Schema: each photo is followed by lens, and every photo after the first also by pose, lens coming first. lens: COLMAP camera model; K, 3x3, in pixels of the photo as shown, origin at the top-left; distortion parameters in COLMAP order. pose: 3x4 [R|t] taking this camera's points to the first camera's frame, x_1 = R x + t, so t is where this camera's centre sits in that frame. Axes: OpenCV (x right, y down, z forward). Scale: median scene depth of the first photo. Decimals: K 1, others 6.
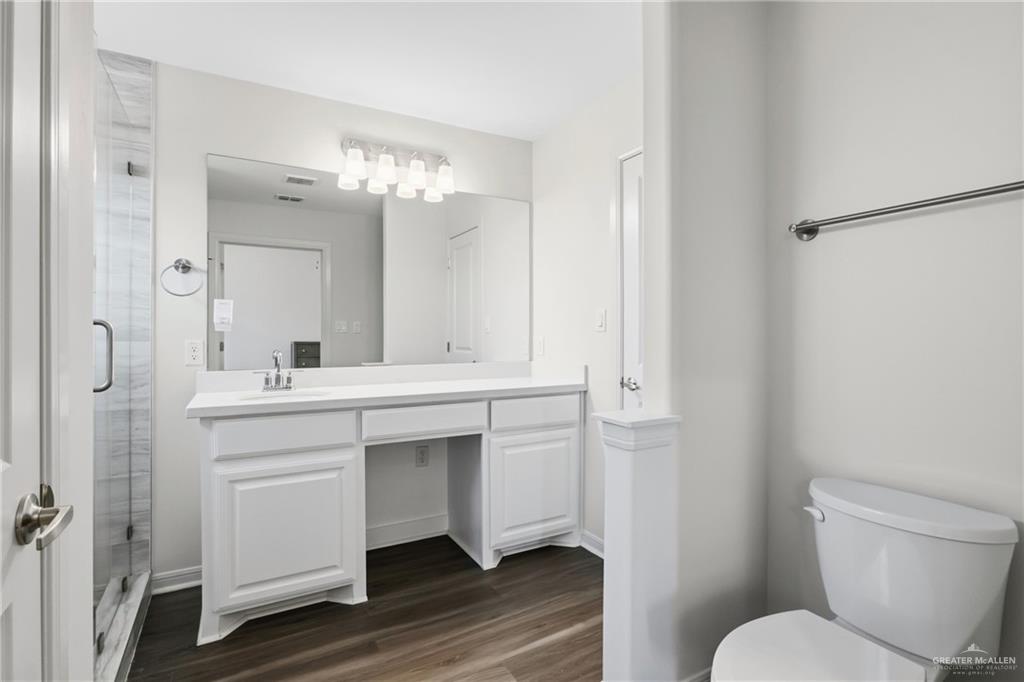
lens RADIAL K [[494.7, 0, 513.0], [0, 494.7, 338.7], [0, 0, 1]] dist [-0.009878, -0.000584]
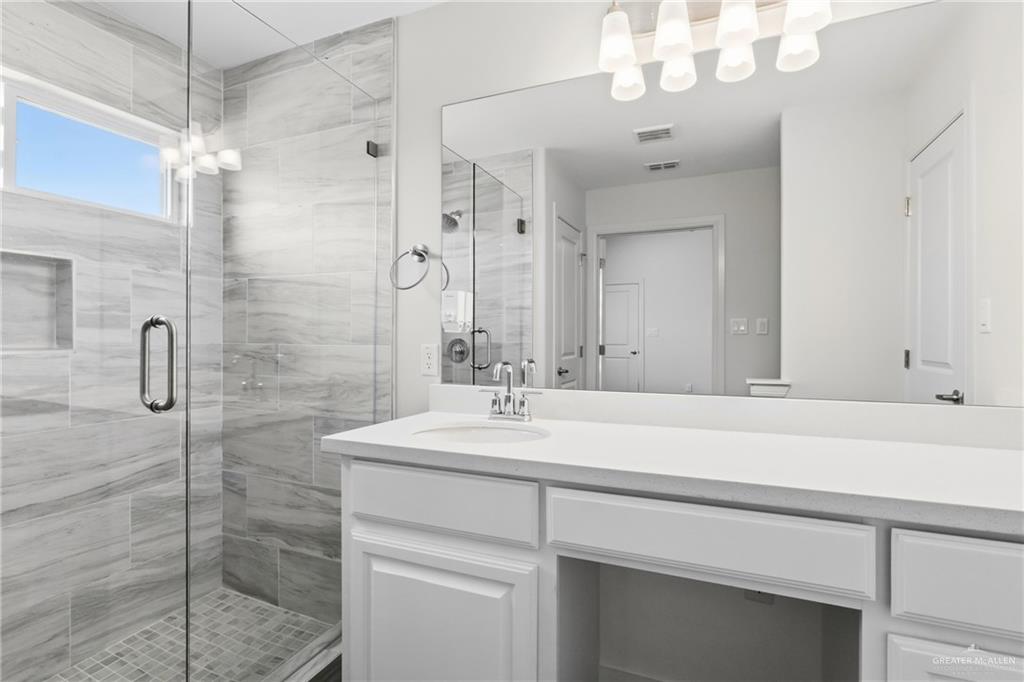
lens RADIAL K [[494.7, 0, 509.8], [0, 494.7, 339.0], [0, 0, 1]] dist [-0.009878, -0.000584]
pose [[0.601376, 0.002913, -0.798961, 0.074506], [-0.005495, 0.999985, -0.000490, -0.005567], [0.798947, 0.004685, 0.601383, 0.629467]]
